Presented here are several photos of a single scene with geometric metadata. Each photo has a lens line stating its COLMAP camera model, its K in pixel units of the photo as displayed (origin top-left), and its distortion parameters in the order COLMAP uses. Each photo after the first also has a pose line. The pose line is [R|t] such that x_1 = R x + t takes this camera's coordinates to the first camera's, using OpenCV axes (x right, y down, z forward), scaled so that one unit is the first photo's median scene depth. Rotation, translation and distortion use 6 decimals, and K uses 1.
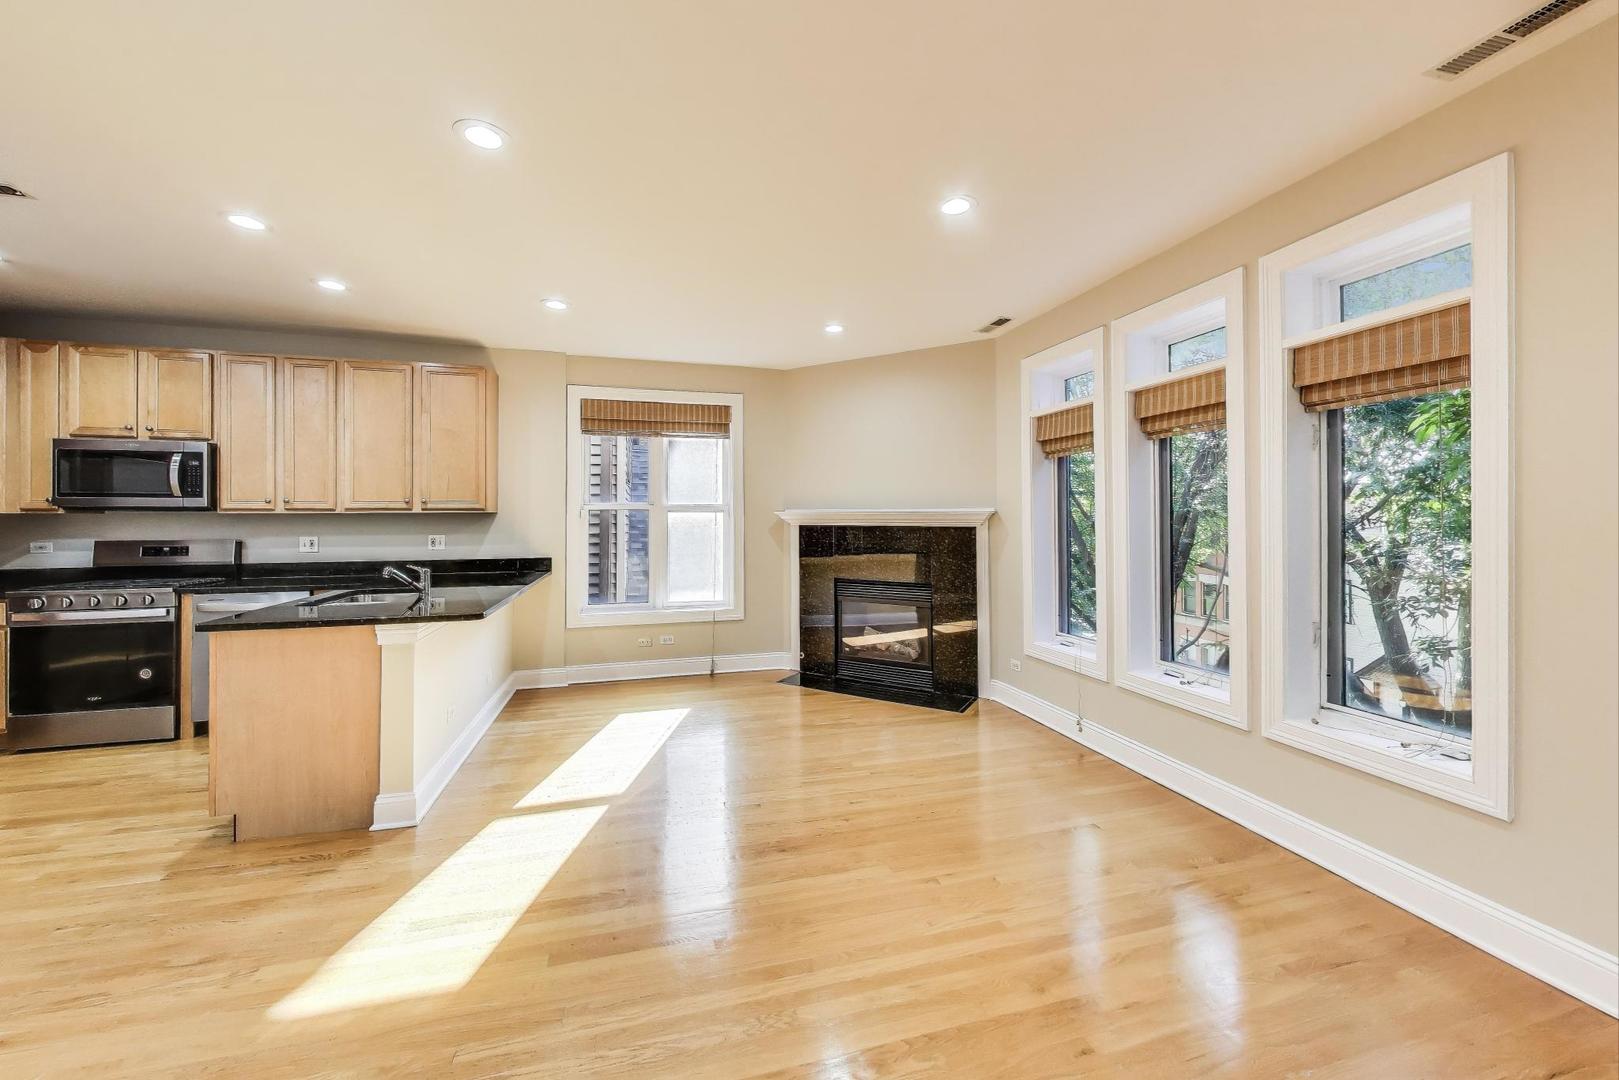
lens RADIAL K [[614.7, 0, 810.9], [0, 614.7, 511.4], [0, 0, 1]] dist [0.000164, -0.000255]
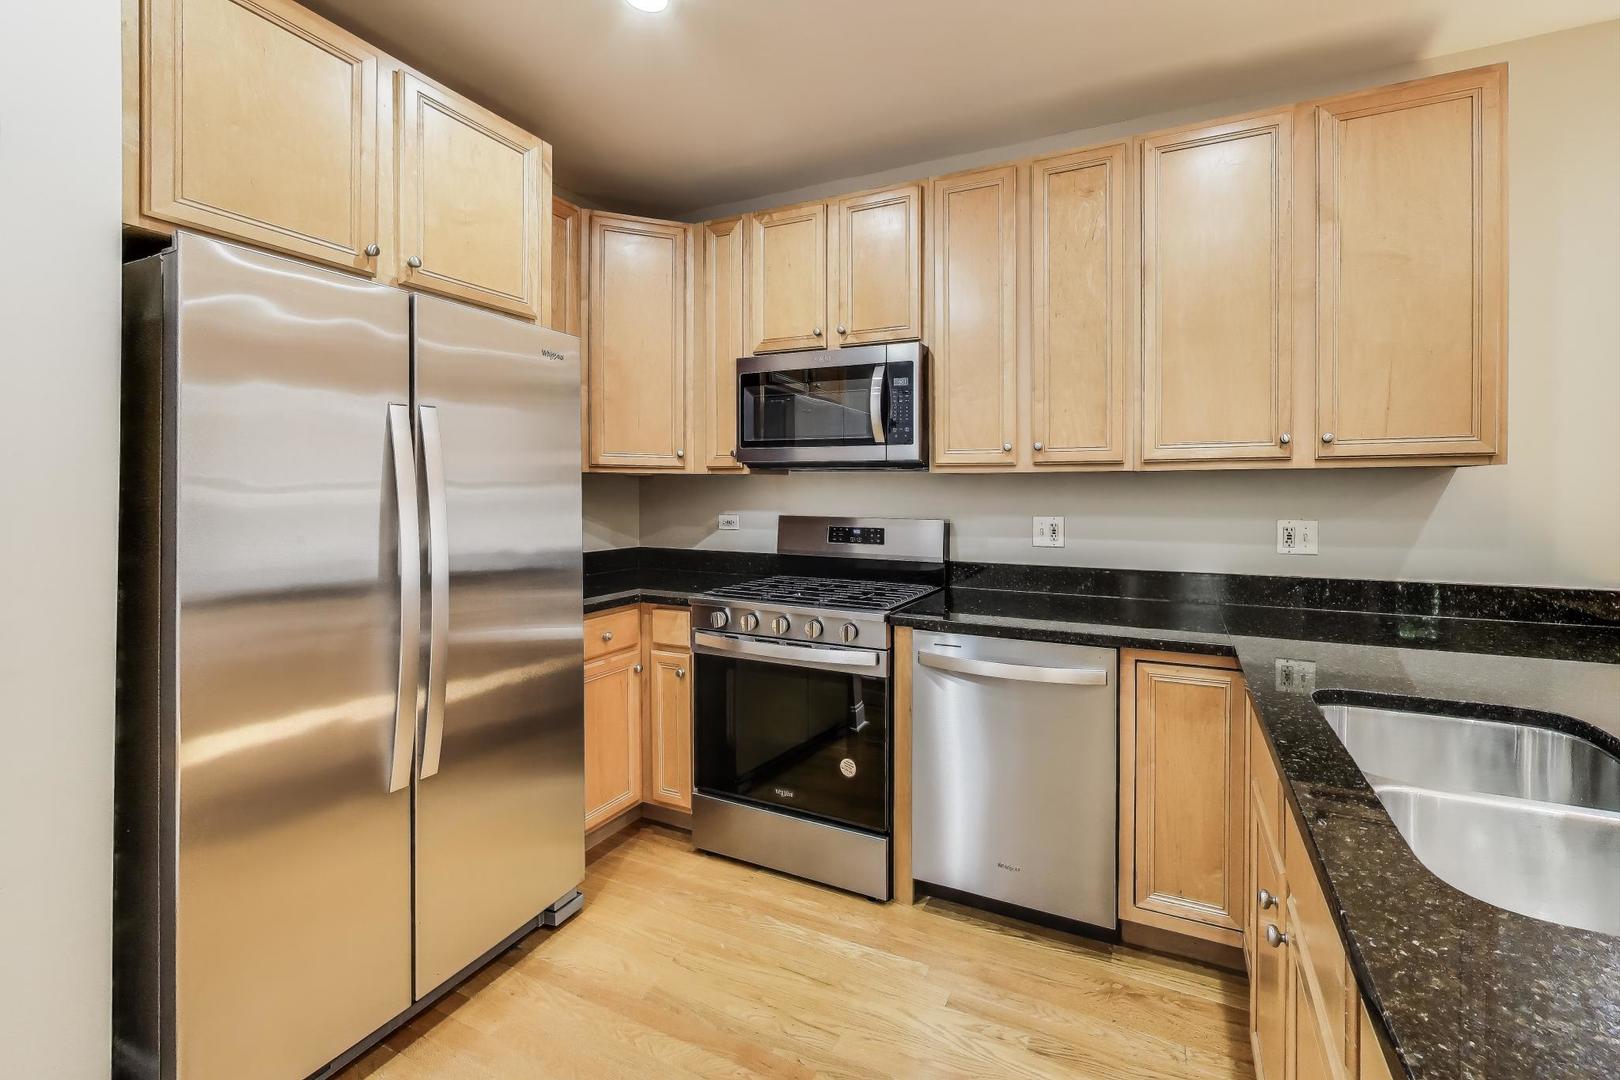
lens RADIAL K [[642.2, 0, 896.7], [0, 642.2, 486.6], [0, 0, 1]] dist [-0.000534, -0.000042]
pose [[0.787542, 0.000464, -0.616261, -0.621920], [0.005215, 0.999959, 0.007418, 0.010705], [0.616239, -0.009056, 0.787507, 0.518002]]
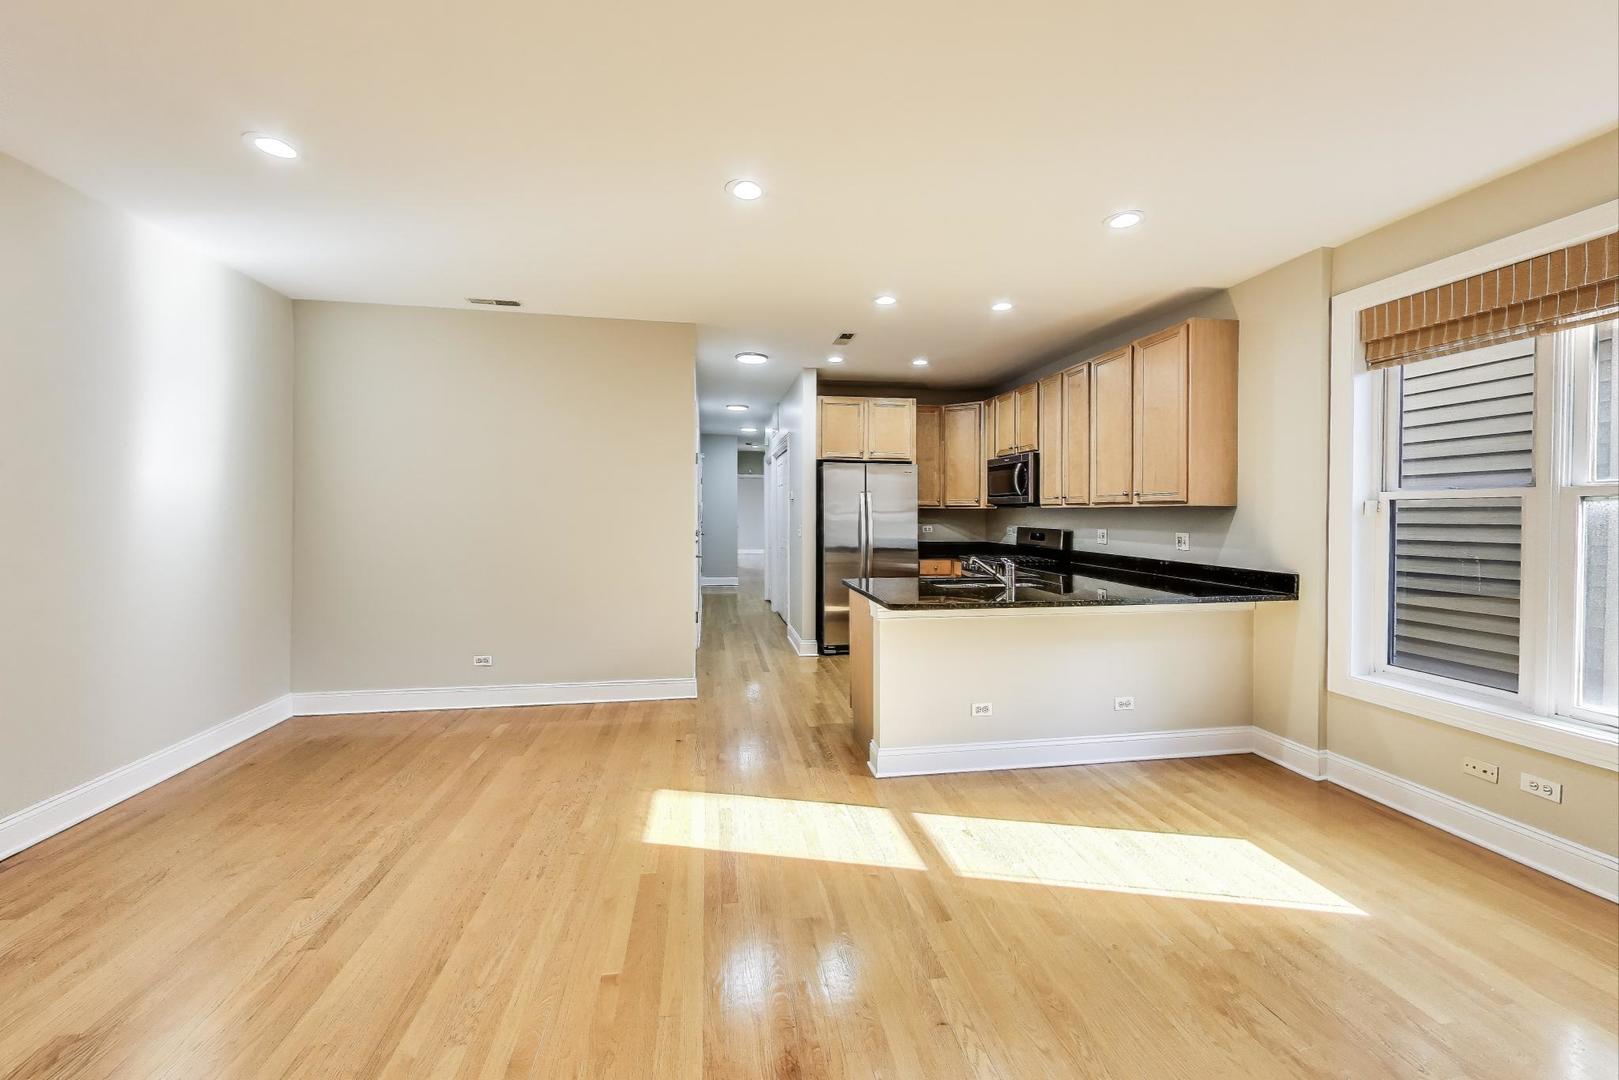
lens RADIAL K [[614.5, 0, 806.2], [0, 614.5, 520.9], [0, 0, 1]] dist [-0.000789, -0.000029]
pose [[-0.105014, 0.015073, -0.994357, 0.329666], [0.006402, 0.999875, 0.014481, 0.007535], [0.994450, -0.004845, -0.105097, 0.644241]]
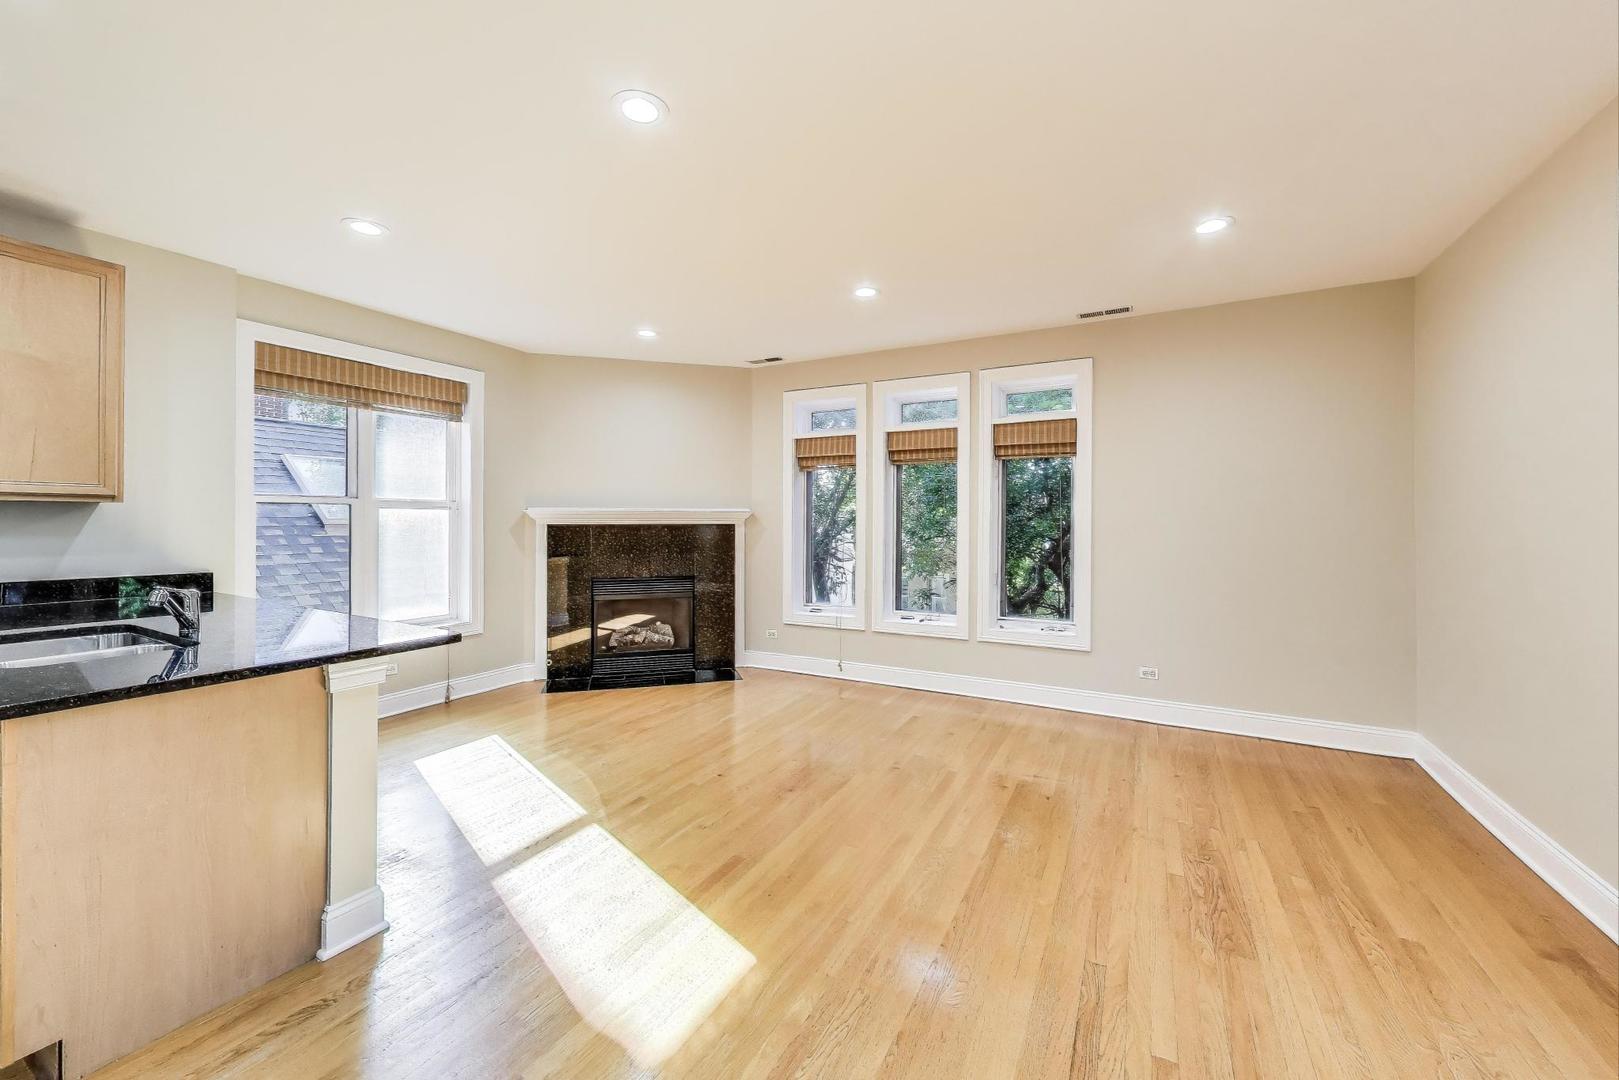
lens RADIAL K [[614.5, 0, 806.2], [0, 614.5, 520.9], [0, 0, 1]] dist [-0.000789, -0.000029]
pose [[0.692729, 0.002400, 0.721194, -0.536716], [-0.009668, 0.999936, 0.005958, 0.010792], [-0.721133, -0.011100, 0.692708, 0.087600]]
